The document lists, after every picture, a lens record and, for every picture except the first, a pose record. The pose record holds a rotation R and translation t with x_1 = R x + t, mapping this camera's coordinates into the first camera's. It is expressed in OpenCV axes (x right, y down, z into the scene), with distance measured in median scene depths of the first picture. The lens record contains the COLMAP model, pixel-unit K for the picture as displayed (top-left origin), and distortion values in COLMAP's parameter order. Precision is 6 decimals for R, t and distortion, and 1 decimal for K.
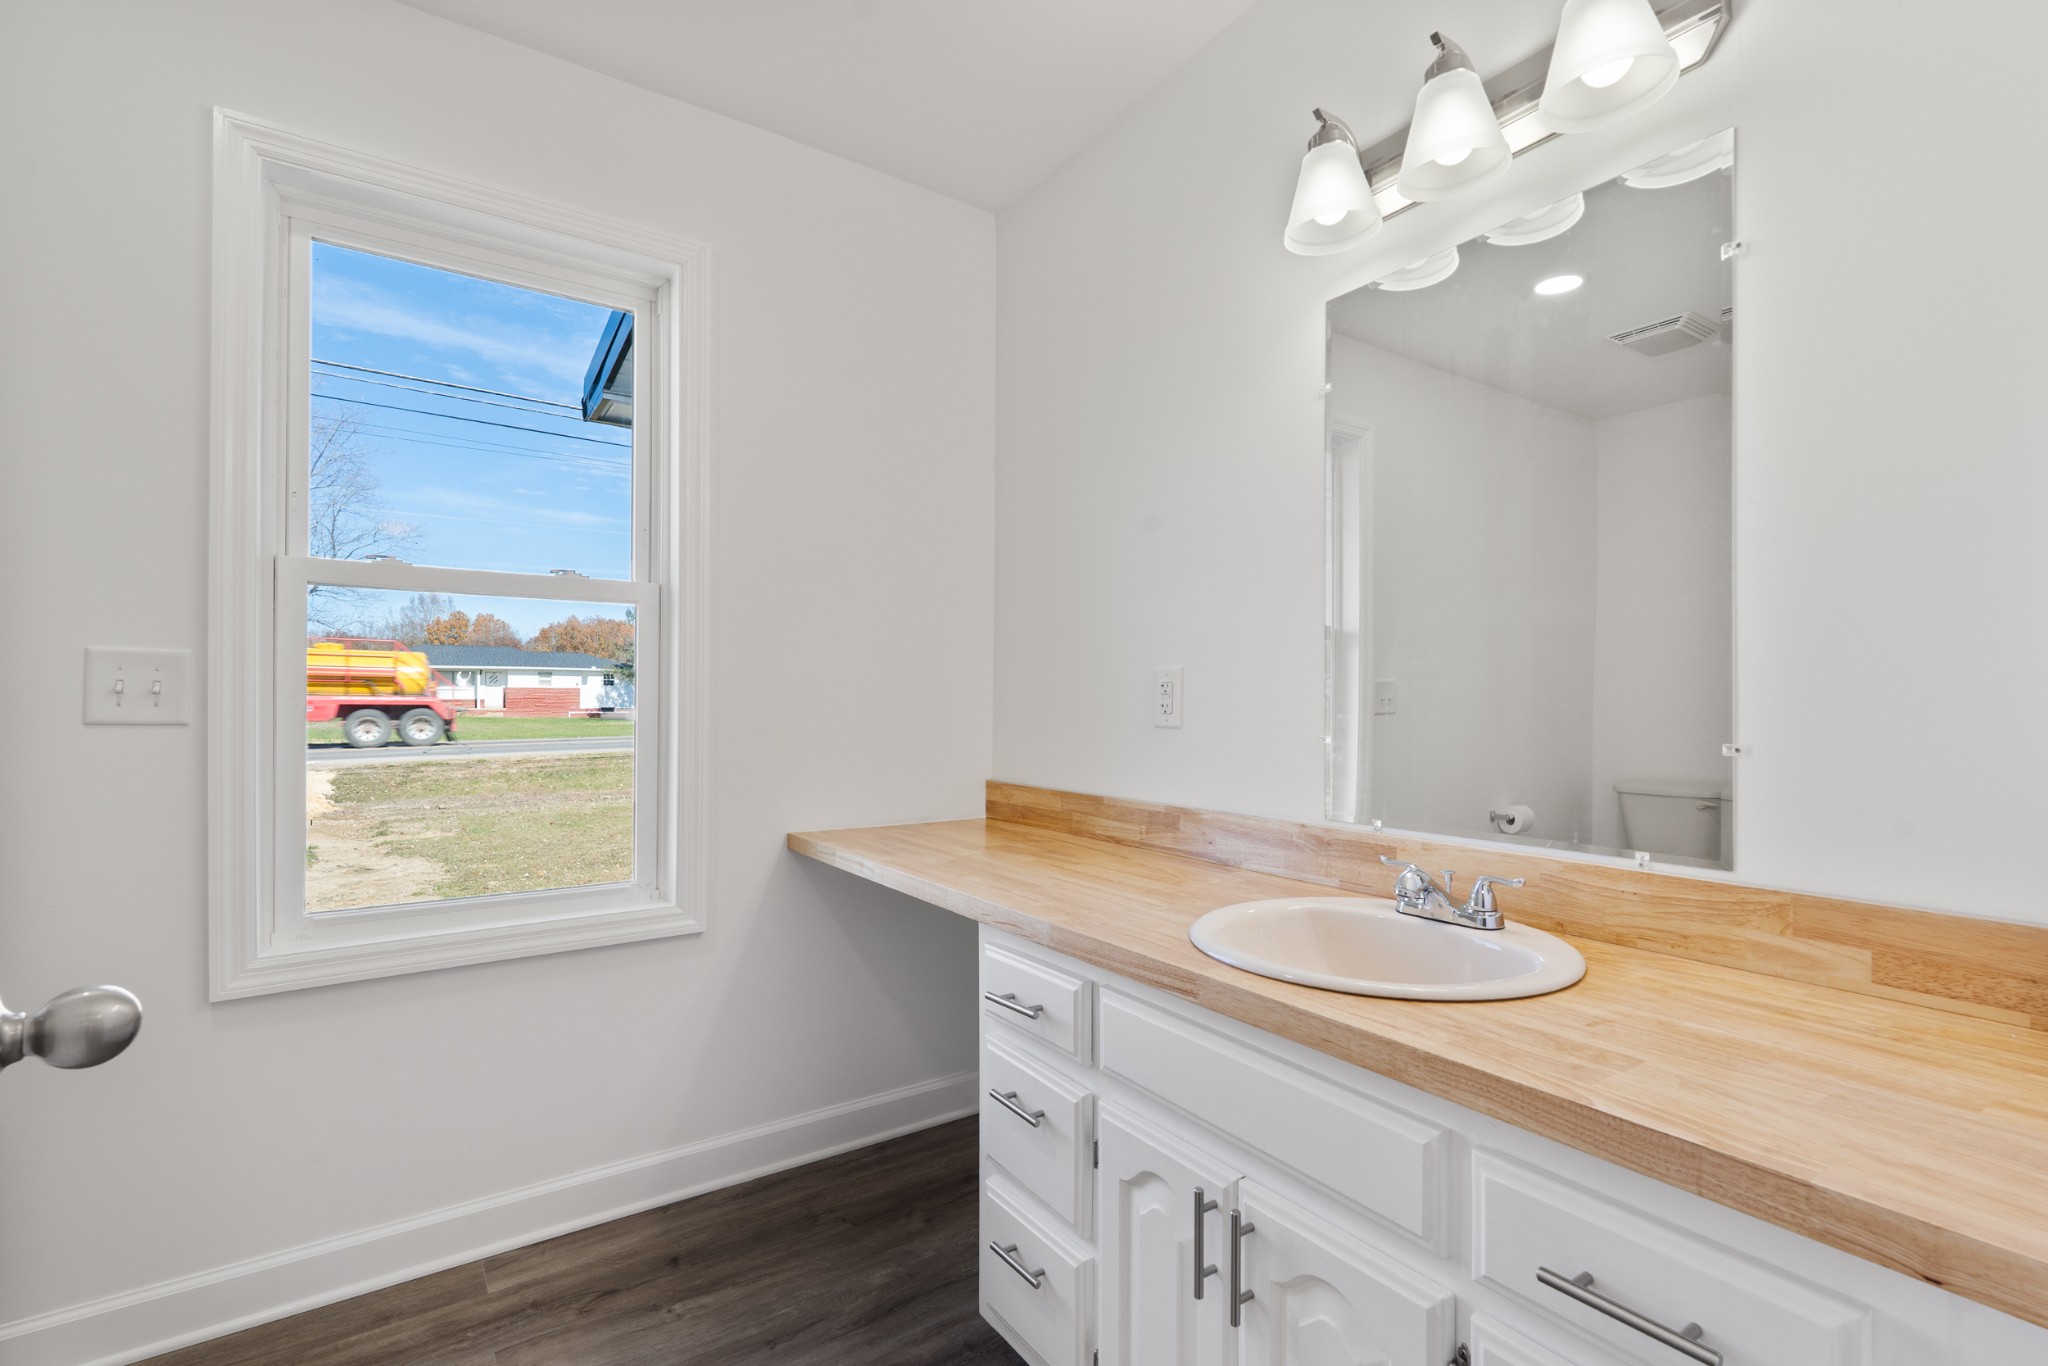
lens RADIAL K [[915.8, 0, 1035.6], [0, 915.8, 685.3], [0, 0, 1]] dist [-0.004779, 0.000783]
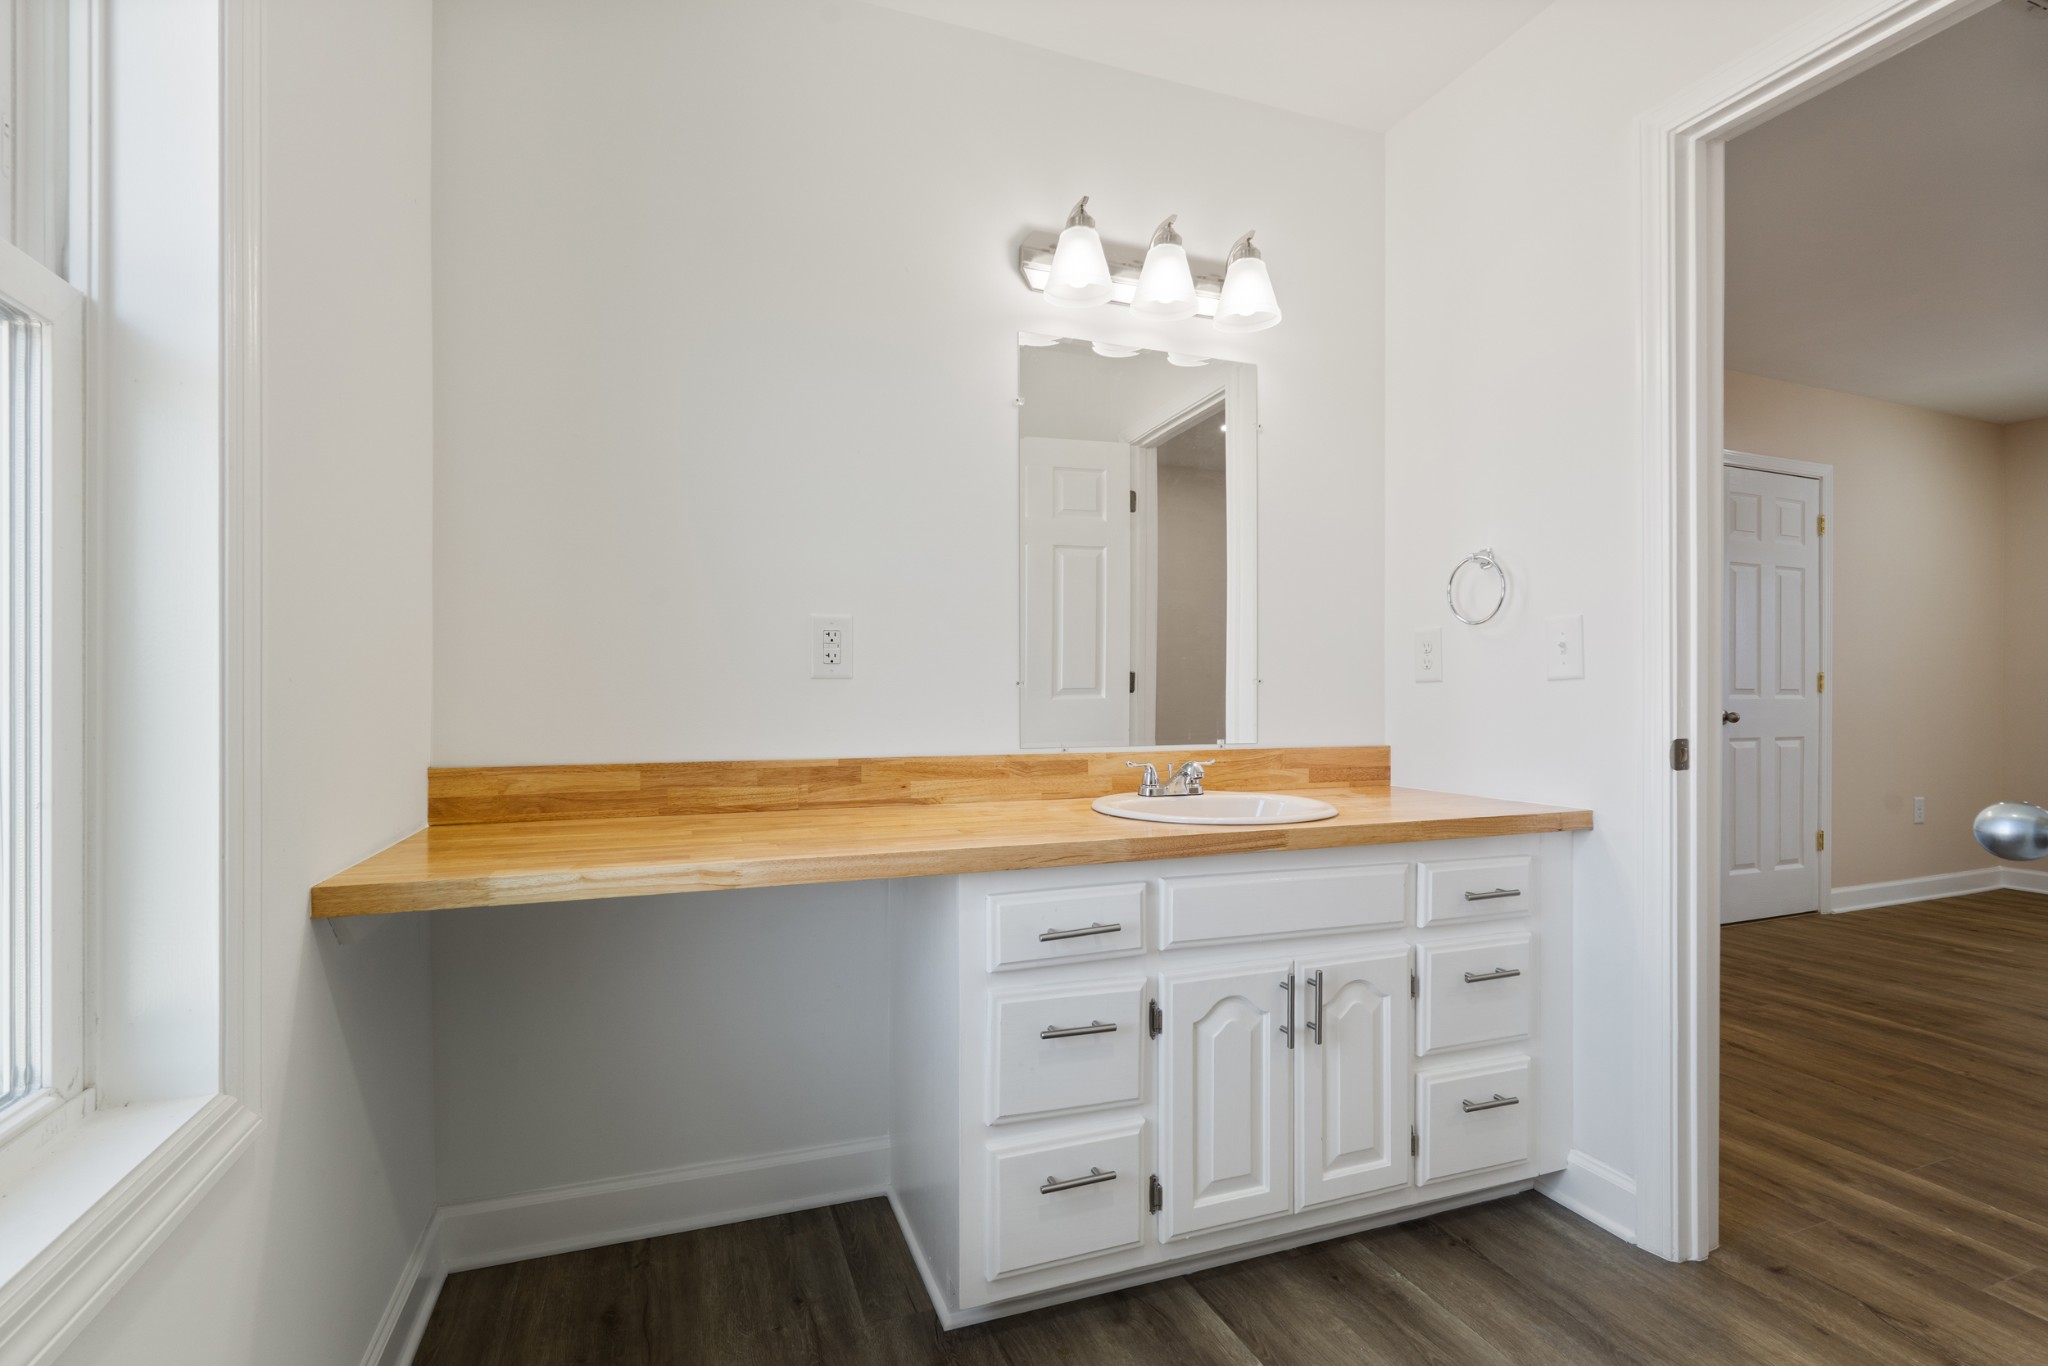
lens RADIAL K [[915.8, 0, 990.8], [0, 915.8, 696.8], [0, 0, 1]] dist [-0.004779, 0.000783]
pose [[0.264075, -0.003009, 0.964497, -0.917923], [-0.016049, 0.999843, 0.007513, 0.069846], [-0.964369, -0.017463, 0.263986, 0.733636]]
